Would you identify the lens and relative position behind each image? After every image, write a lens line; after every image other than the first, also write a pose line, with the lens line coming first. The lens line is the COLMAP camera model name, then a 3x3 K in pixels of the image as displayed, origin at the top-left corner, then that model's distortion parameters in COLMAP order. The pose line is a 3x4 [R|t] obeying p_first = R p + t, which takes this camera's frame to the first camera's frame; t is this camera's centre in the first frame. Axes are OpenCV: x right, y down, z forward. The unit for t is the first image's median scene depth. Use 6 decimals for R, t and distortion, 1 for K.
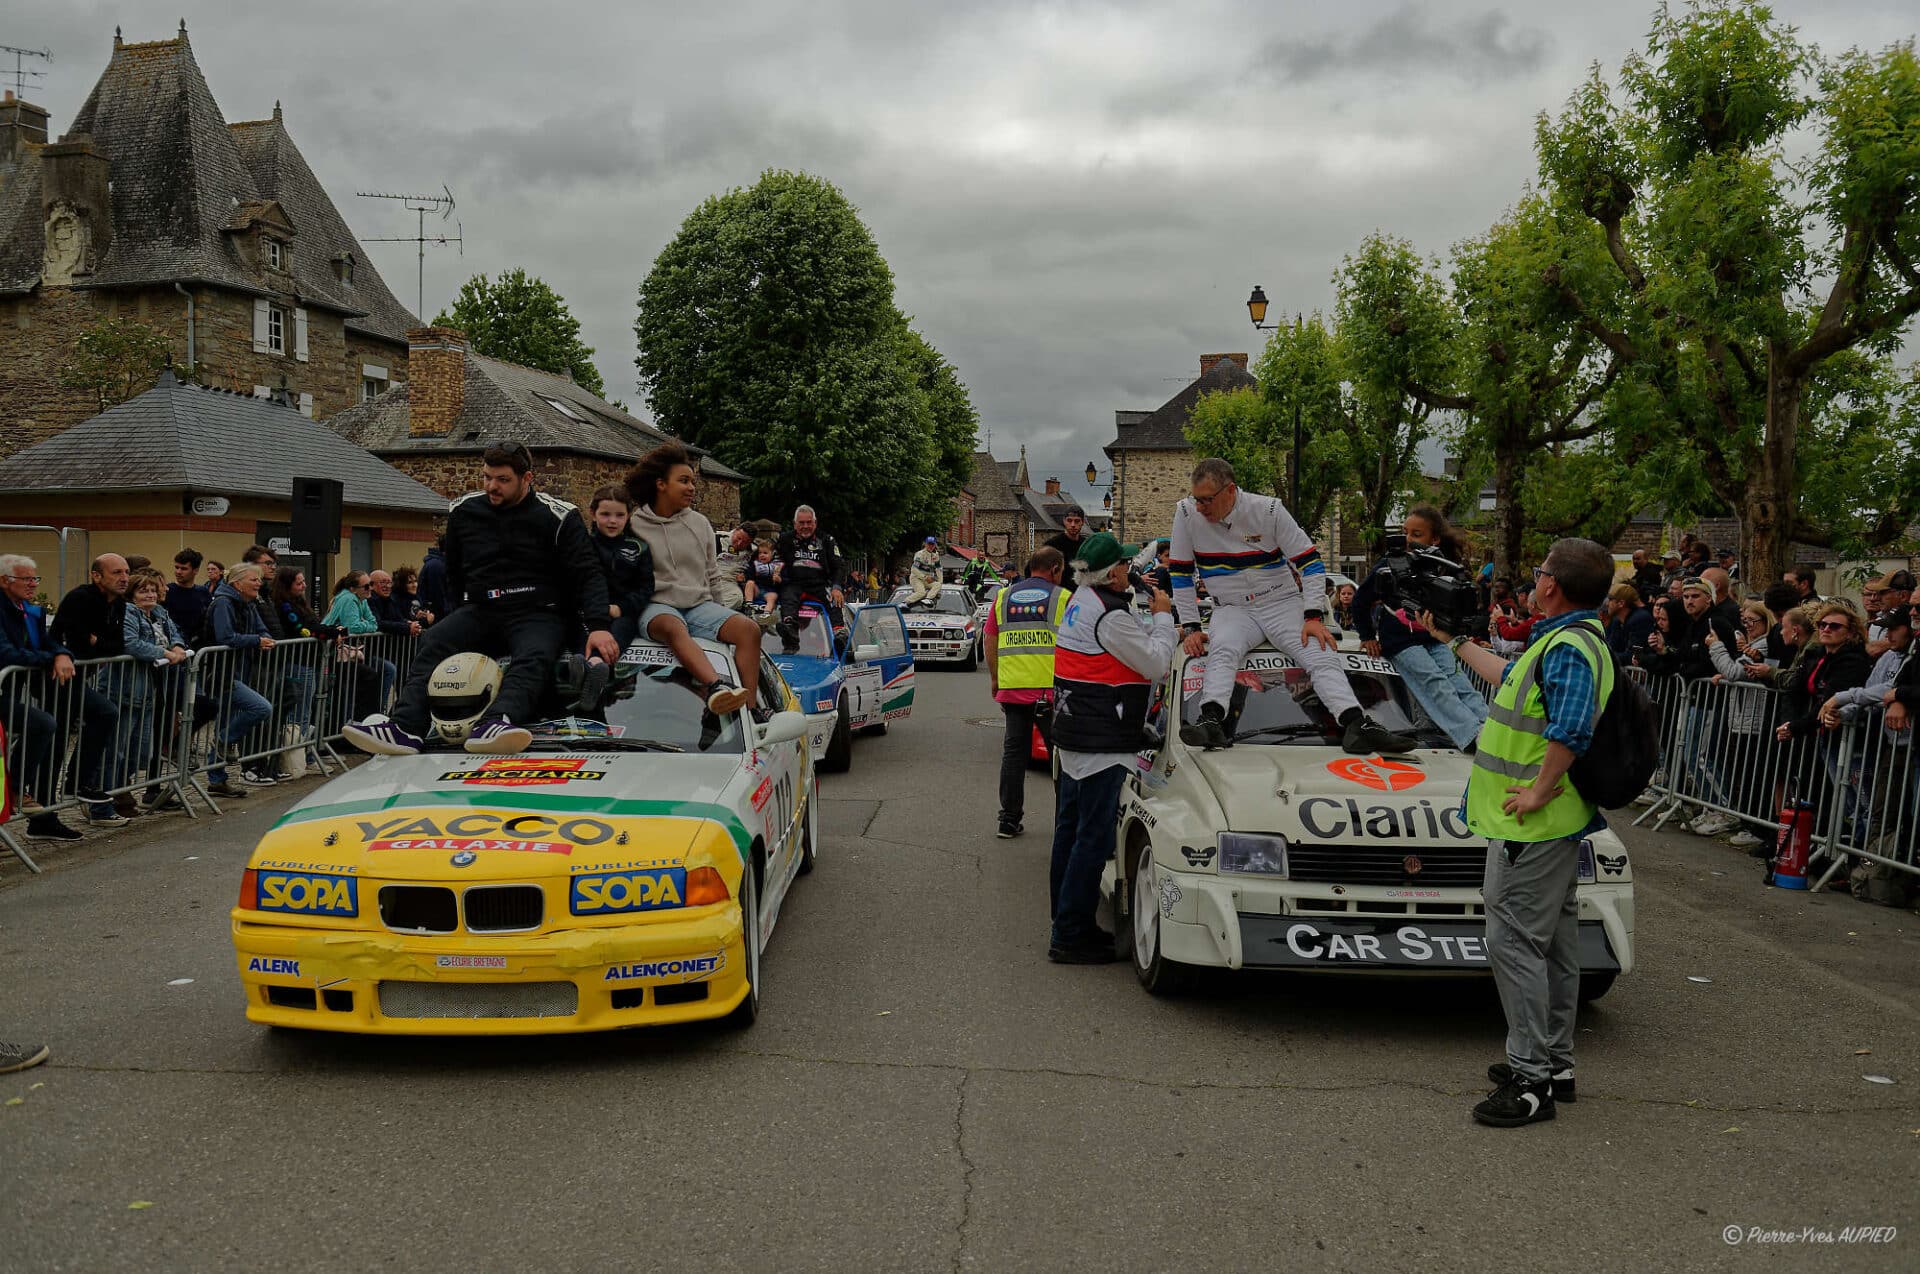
lens RADIAL K [[1562.9, 0, 955.0], [0, 1562.9, 610.2], [0, 0, 1]] dist [0.001113, -0.000763]
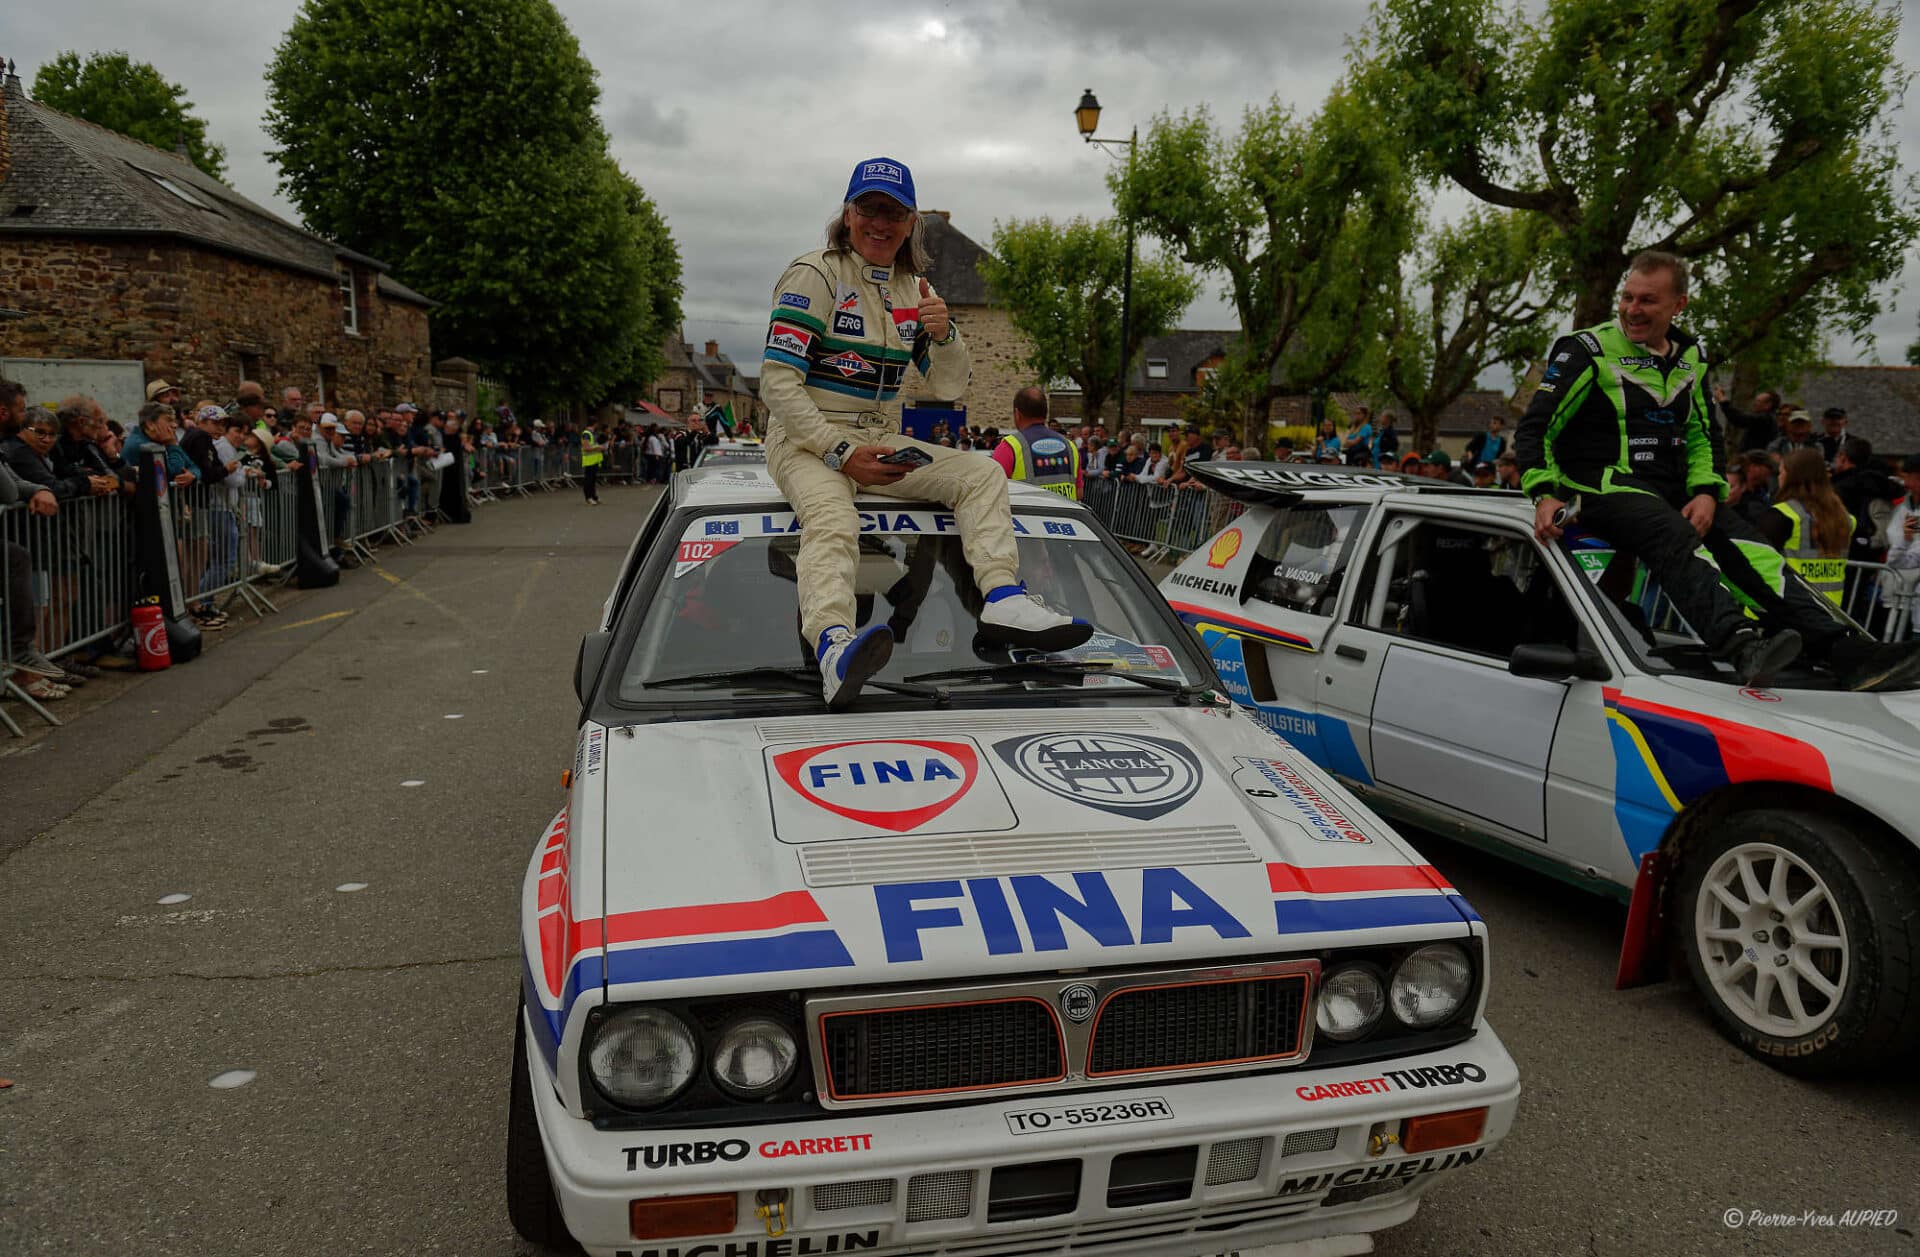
lens RADIAL K [[1290.9, 0, 960.0], [0, 1290.9, 628.5], [0, 0, 1]] dist [-0.004256, 0.004824]
pose [[0.962916, -0.022533, 0.268860, -0.056491], [-0.011941, 0.991971, 0.125903, -0.004120], [-0.269538, -0.124445, 0.954915, 0.265015]]
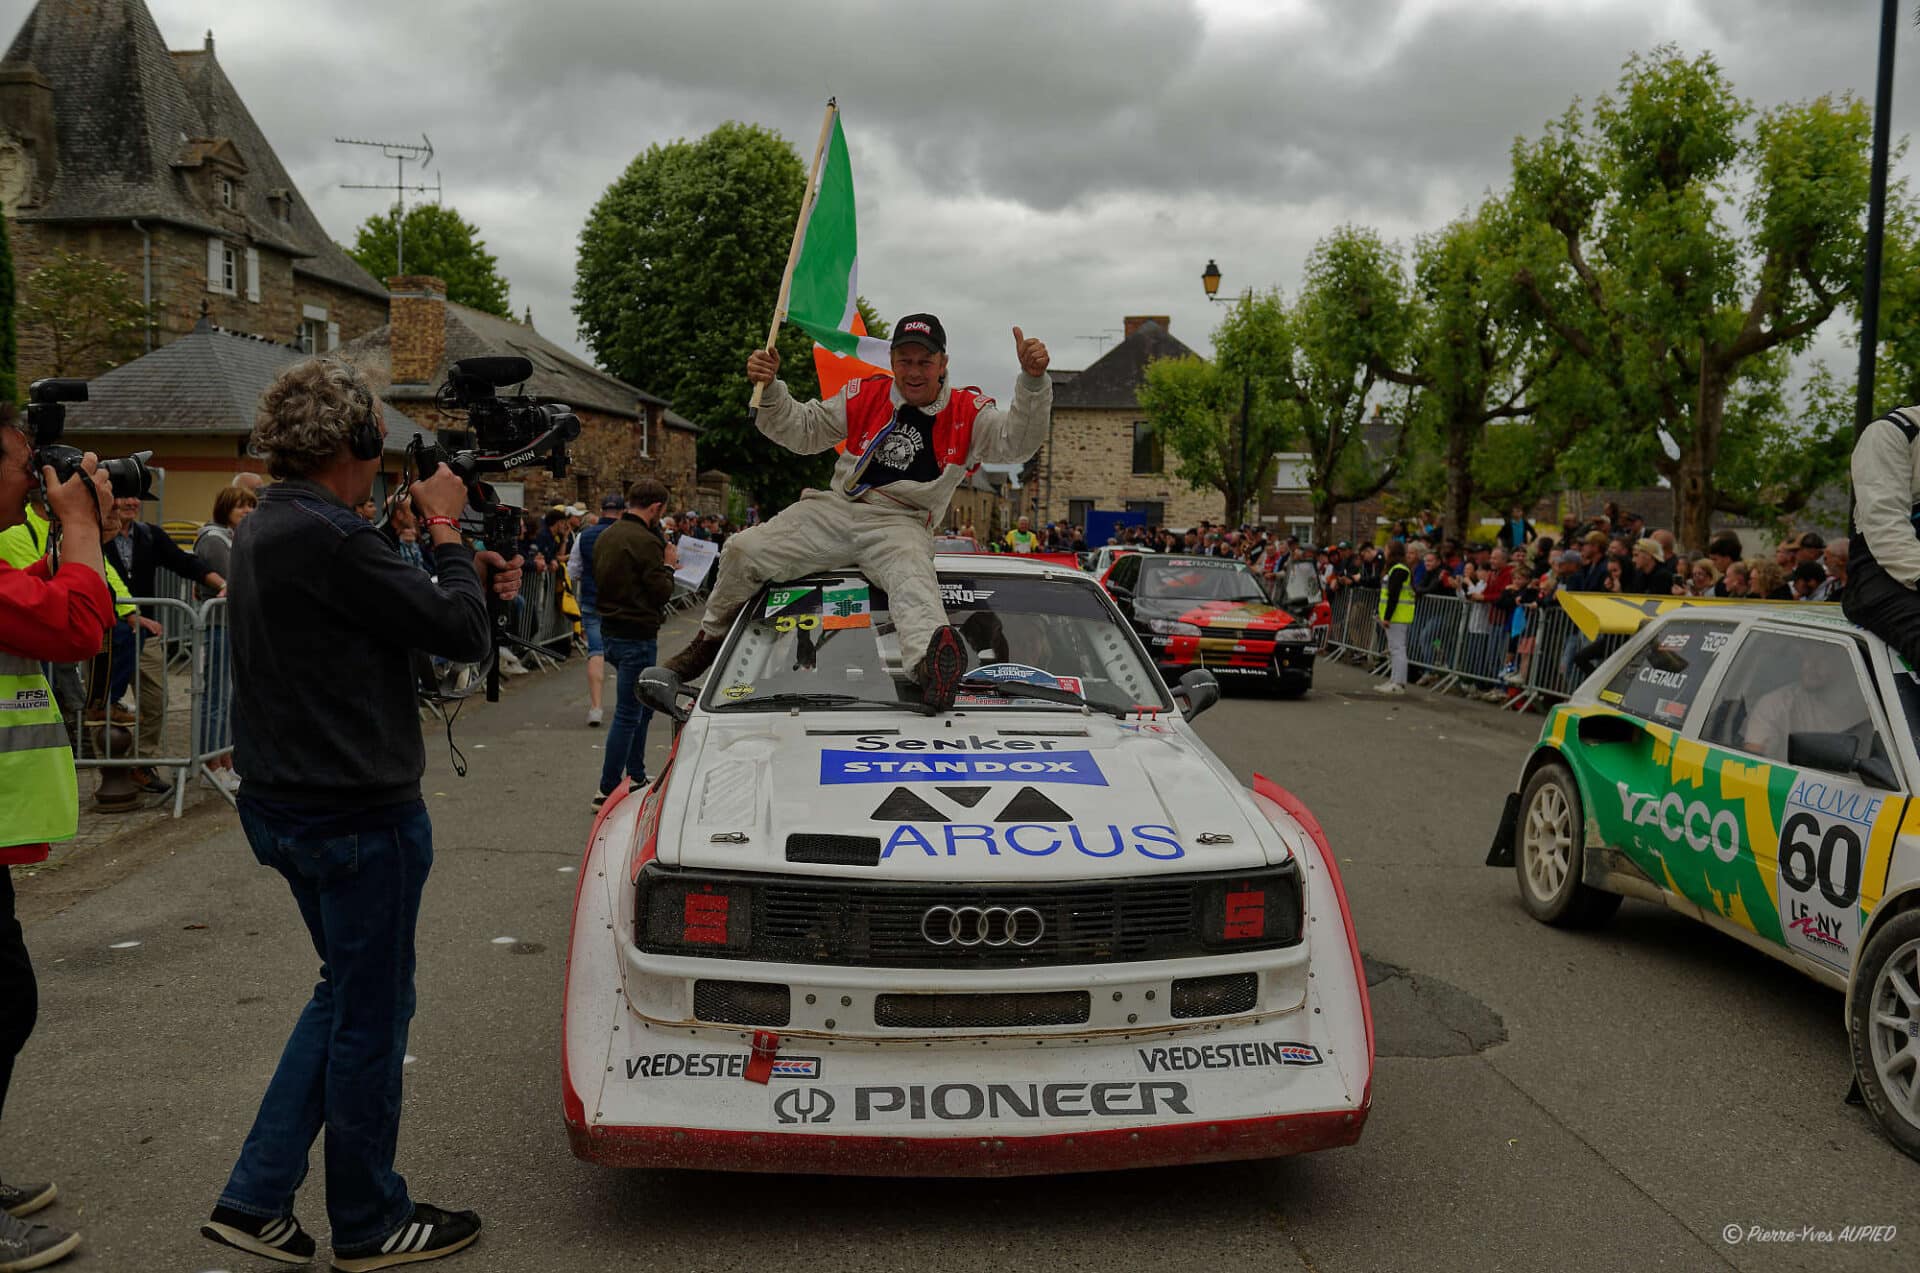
lens RADIAL K [[1608.7, 0, 962.3], [0, 1608.7, 623.2], [0, 0, 1]] dist [0.003380, 0.009147]
pose [[0.996345, 0.011946, 0.084579, -0.053990], [-0.014902, 0.999297, 0.034413, 0.003326], [-0.084109, -0.035547, 0.995822, -0.068824]]
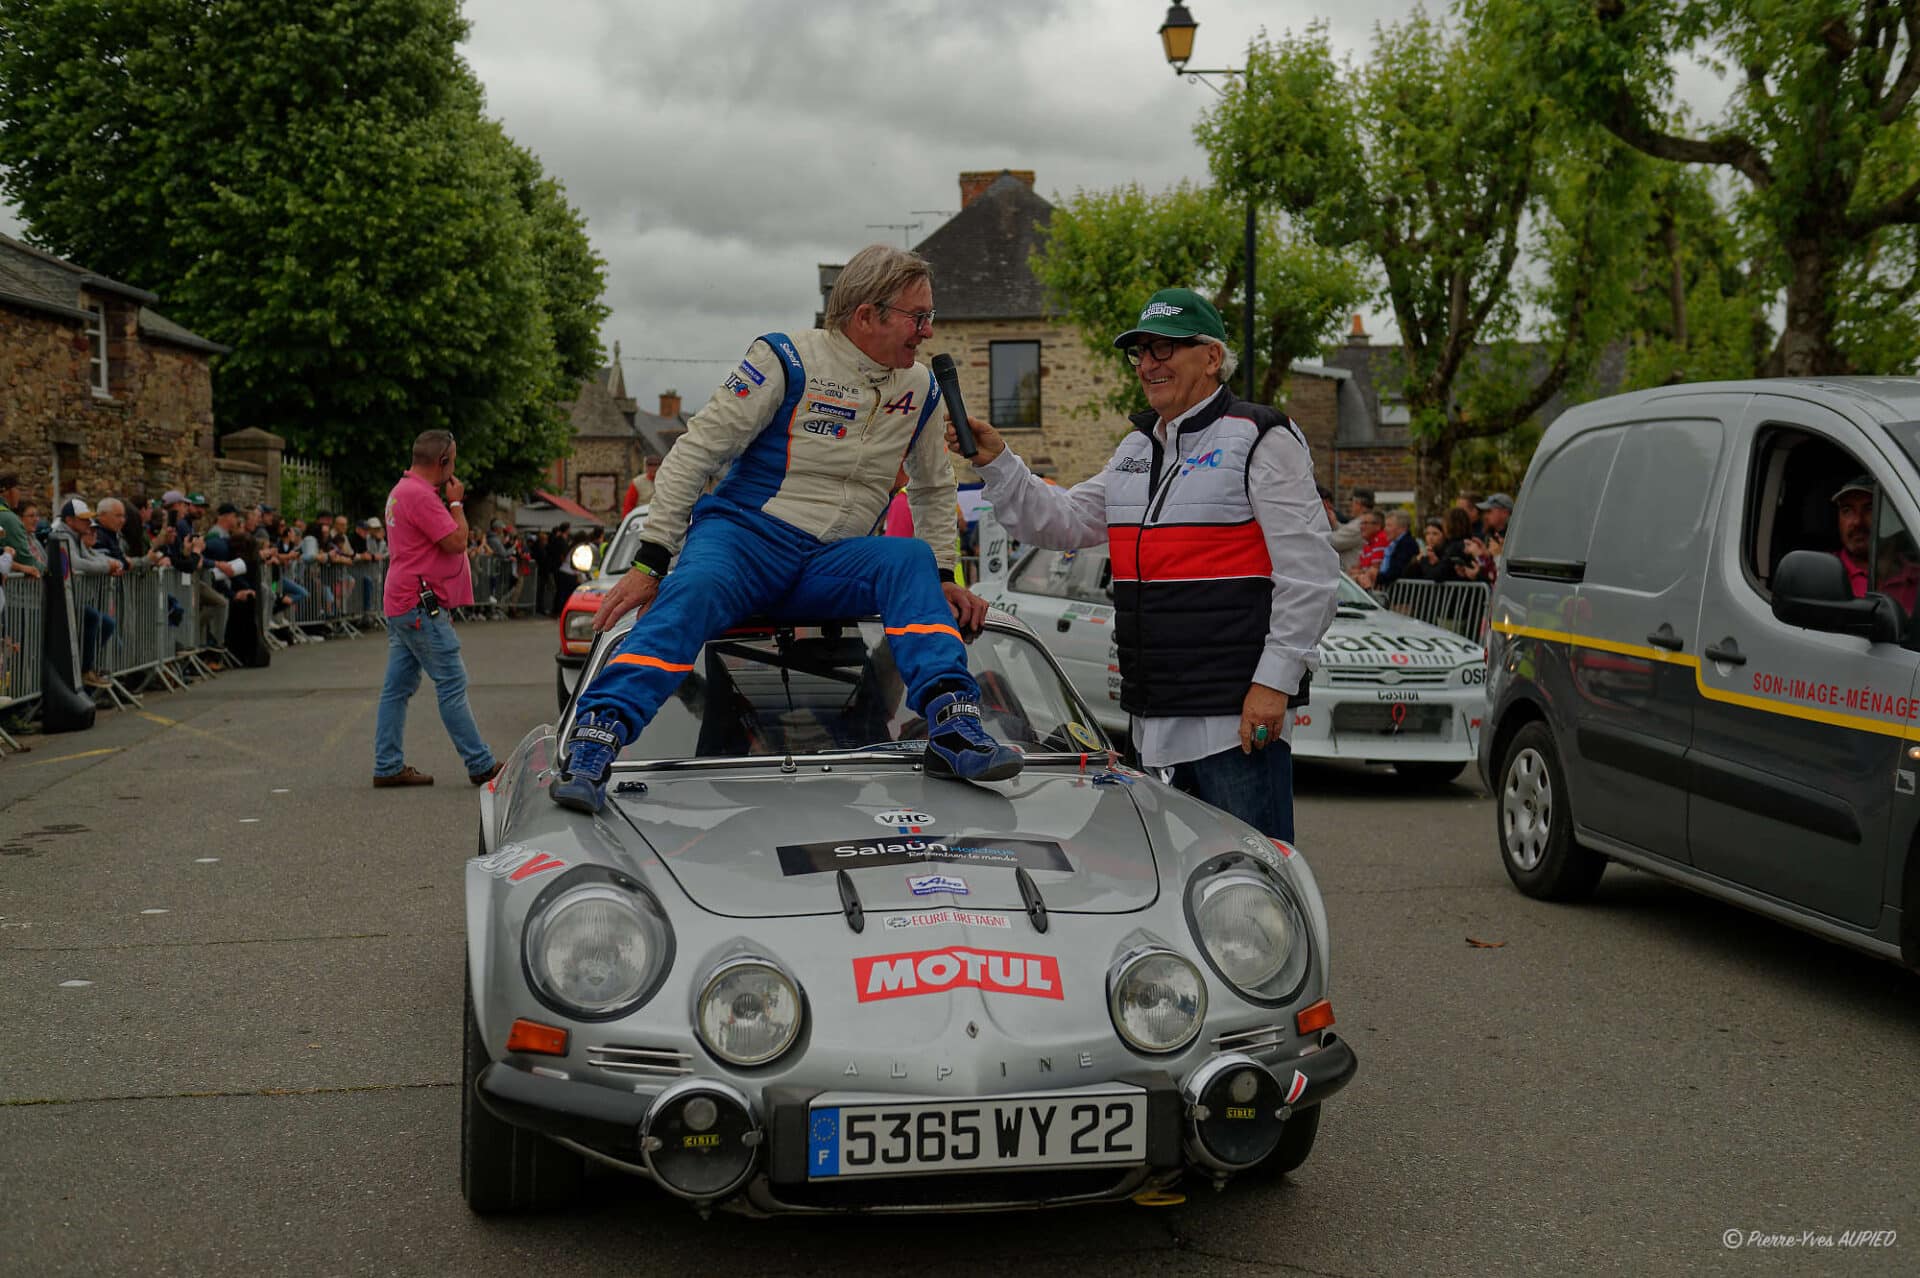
lens RADIAL K [[2312.4, 0, 960.0], [0, 2312.4, 639.0], [0, 0, 1]] dist [0.003164, 0.004975]
pose [[0.979285, -0.021231, 0.201372, -0.048011], [0.017951, 0.999675, 0.018102, 0.006848], [-0.201691, -0.014112, 0.979348, 0.161002]]
